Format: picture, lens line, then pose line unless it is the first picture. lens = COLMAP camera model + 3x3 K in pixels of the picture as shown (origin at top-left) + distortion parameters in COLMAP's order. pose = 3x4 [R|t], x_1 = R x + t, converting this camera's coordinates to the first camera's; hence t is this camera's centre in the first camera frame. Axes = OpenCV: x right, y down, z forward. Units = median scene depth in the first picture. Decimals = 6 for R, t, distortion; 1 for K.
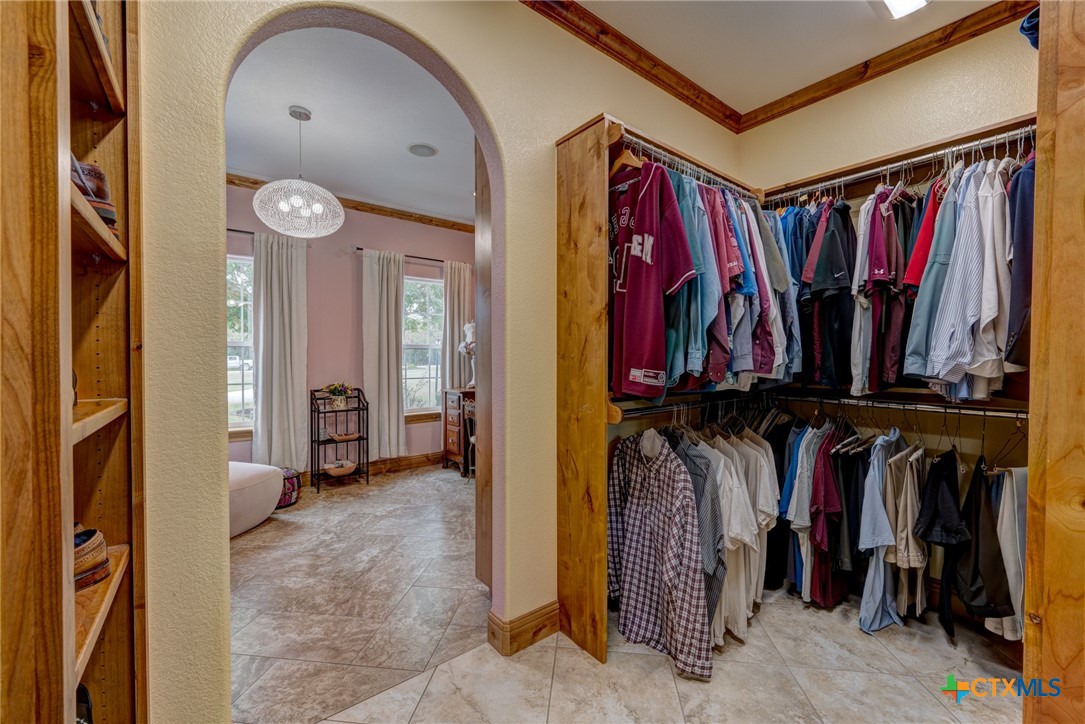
lens RADIAL K [[437.7, 0, 536.8], [0, 437.7, 363.7], [0, 0, 1]] dist [0.000689, -0.000387]
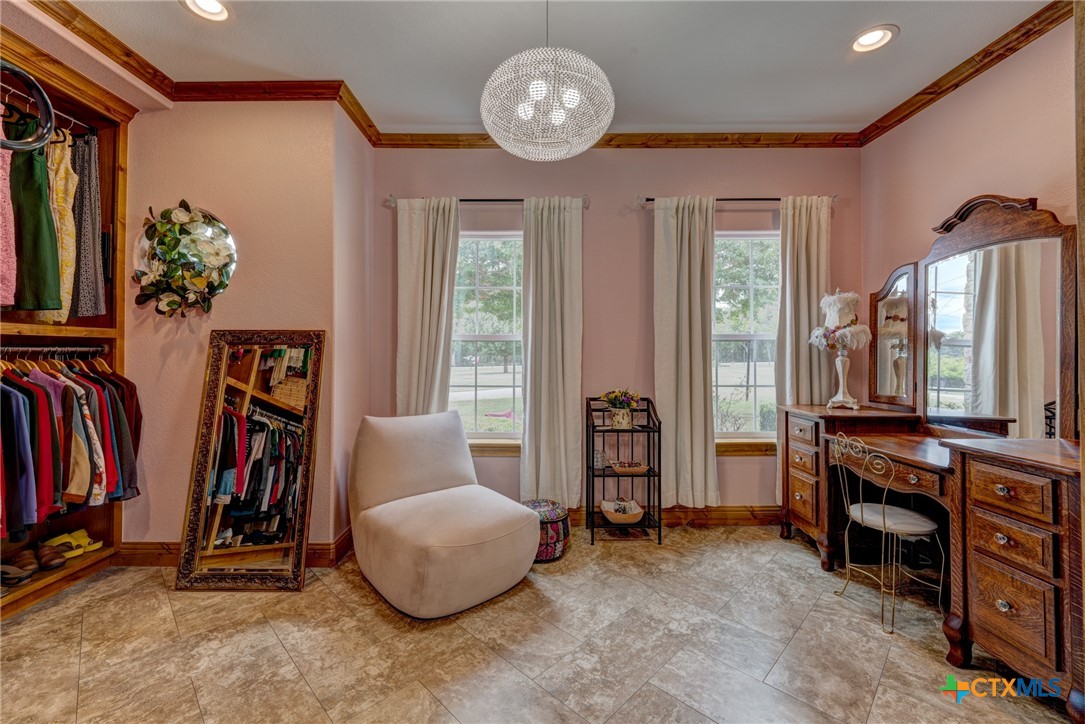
lens RADIAL K [[437.7, 0, 537.5], [0, 437.7, 350.1], [0, 0, 1]] dist [0.000689, -0.000387]
pose [[0.790595, -0.005931, -0.612311, -0.122486], [-0.007792, 0.999775, -0.019744, -0.005705], [0.612290, 0.020380, 0.790371, 0.349840]]
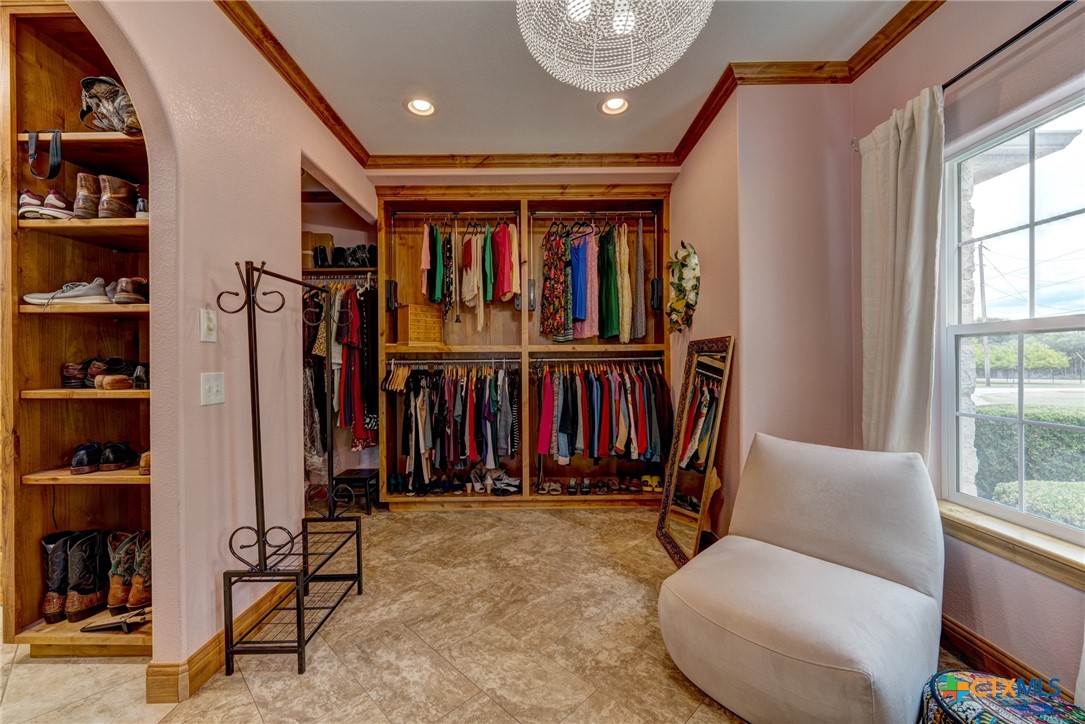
lens RADIAL K [[437.7, 0, 542.6], [0, 437.7, 366.8], [0, 0, 1]] dist [0.000689, -0.000387]
pose [[-0.604713, 0.012052, -0.796353, -0.113414], [-0.002790, 0.999847, 0.017250, -0.011130], [0.796439, 0.012653, -0.604587, 0.777861]]
